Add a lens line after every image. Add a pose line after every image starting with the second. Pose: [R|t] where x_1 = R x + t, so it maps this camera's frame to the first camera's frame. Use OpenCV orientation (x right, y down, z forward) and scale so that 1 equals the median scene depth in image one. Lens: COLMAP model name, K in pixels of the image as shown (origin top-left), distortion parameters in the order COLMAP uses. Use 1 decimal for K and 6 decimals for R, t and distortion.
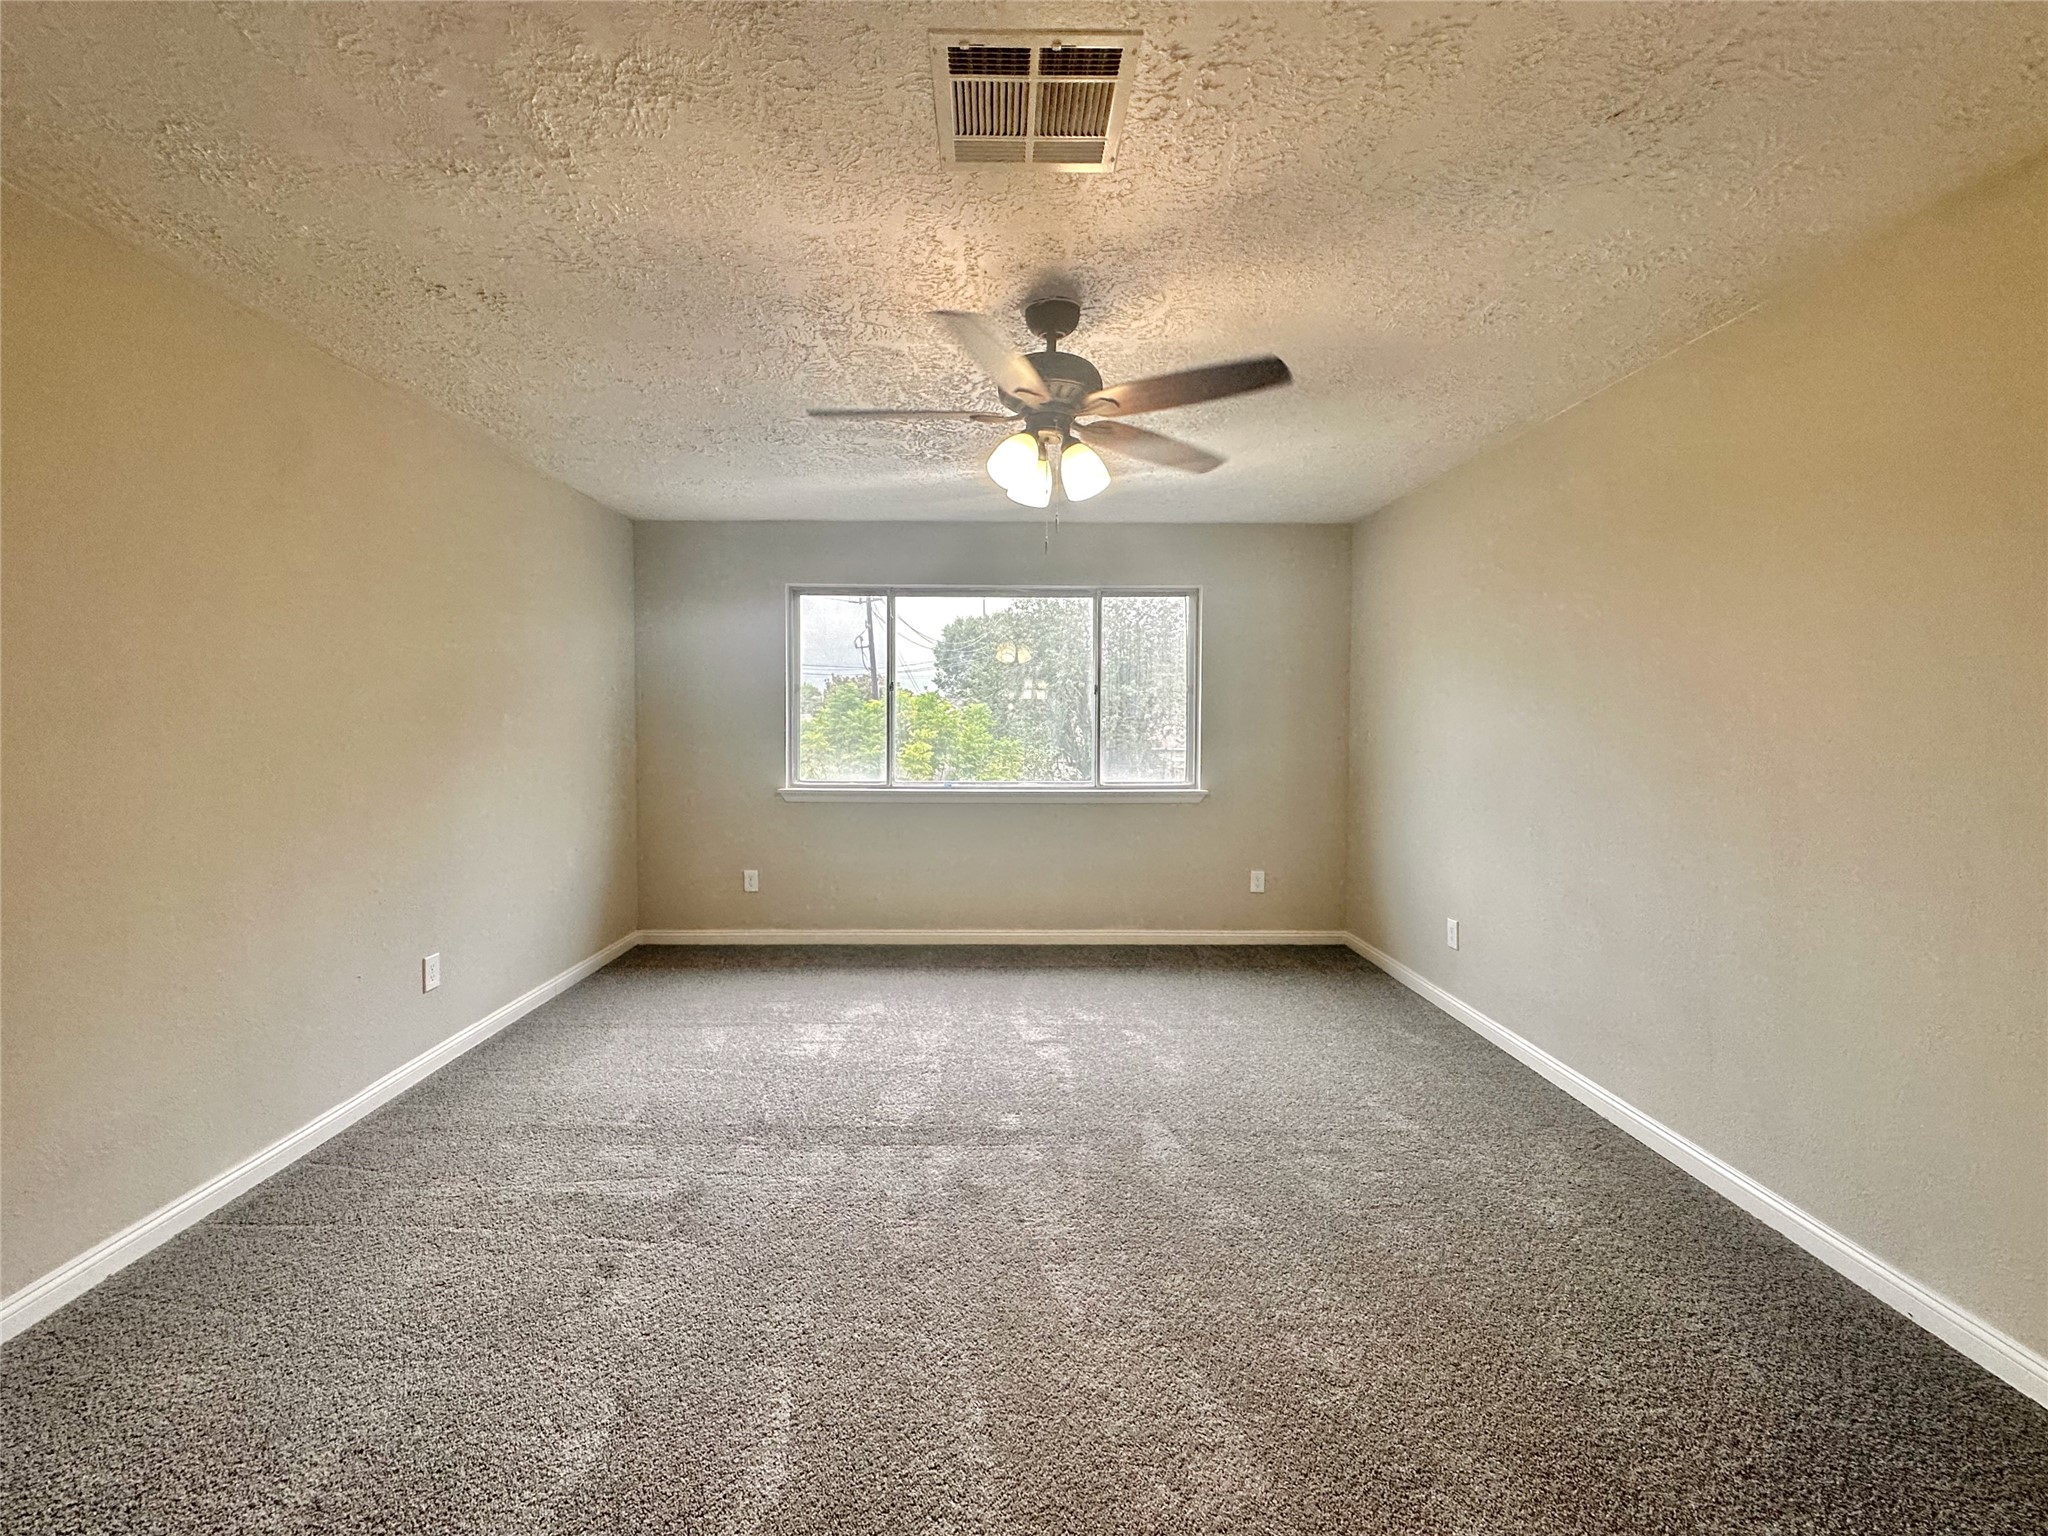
lens RADIAL K [[833.0, 0, 1023.2], [0, 833.0, 760.0], [0, 0, 1]] dist [-0.001001, -0.000111]
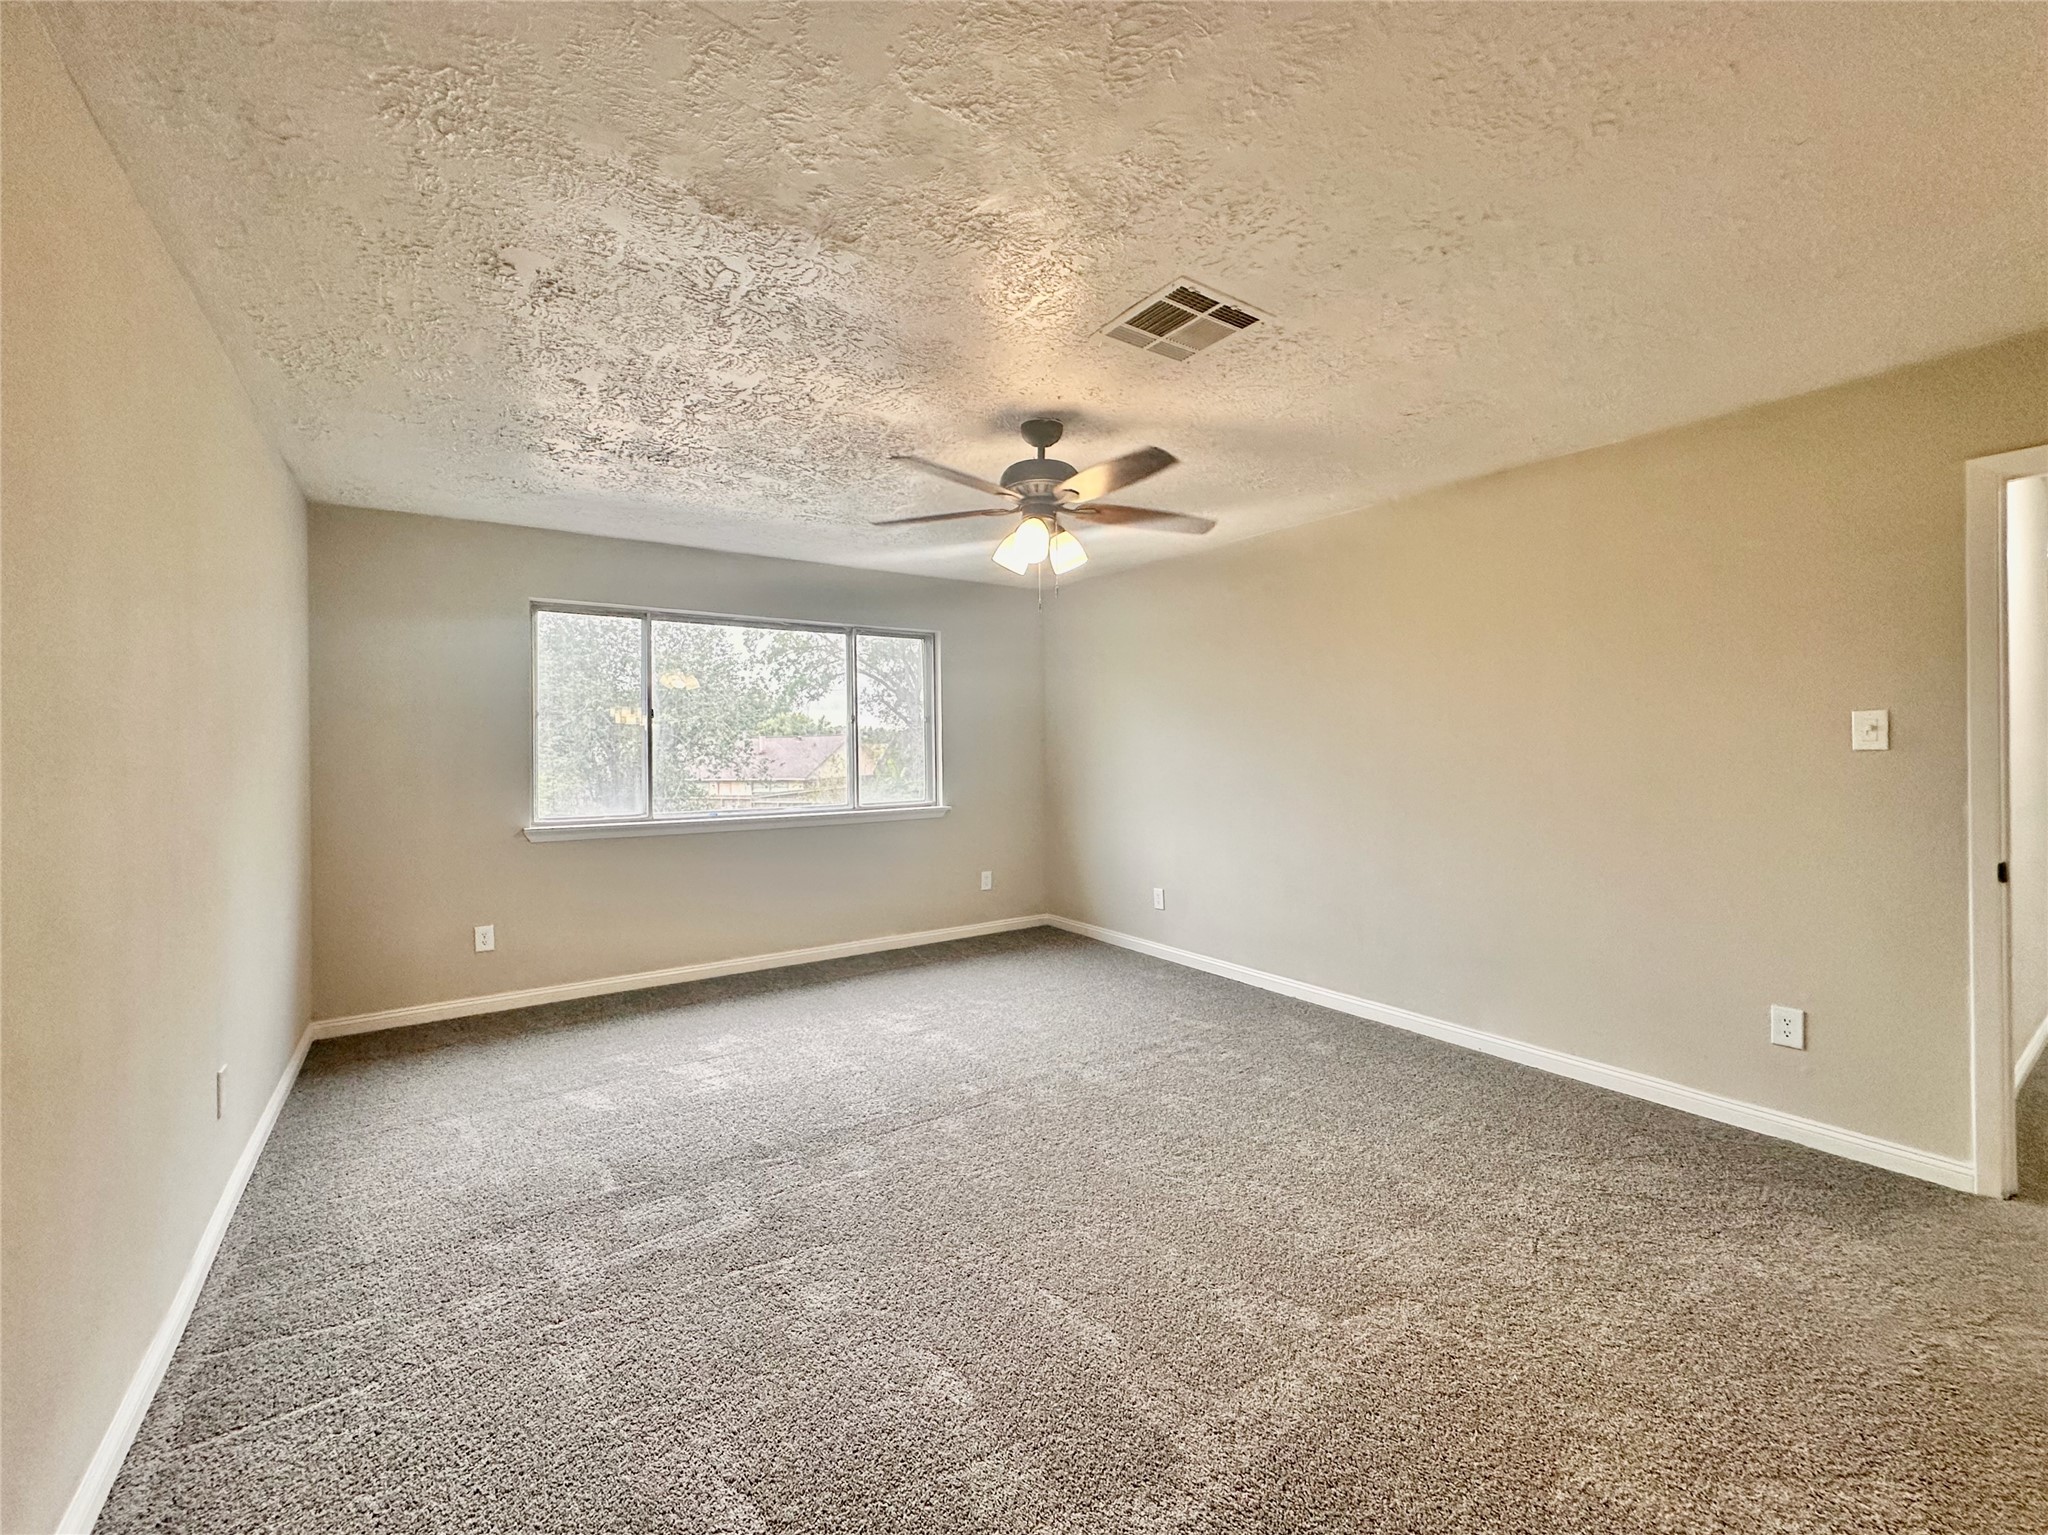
lens RADIAL K [[810.3, 0, 1018.1], [0, 810.3, 766.0], [0, 0, 1]] dist [-0.001437, 0.000971]
pose [[0.838584, -0.022520, 0.544307, -0.413380], [0.036473, 0.999224, -0.014849, 0.000132], [-0.543550, 0.032305, 0.838755, -0.005375]]
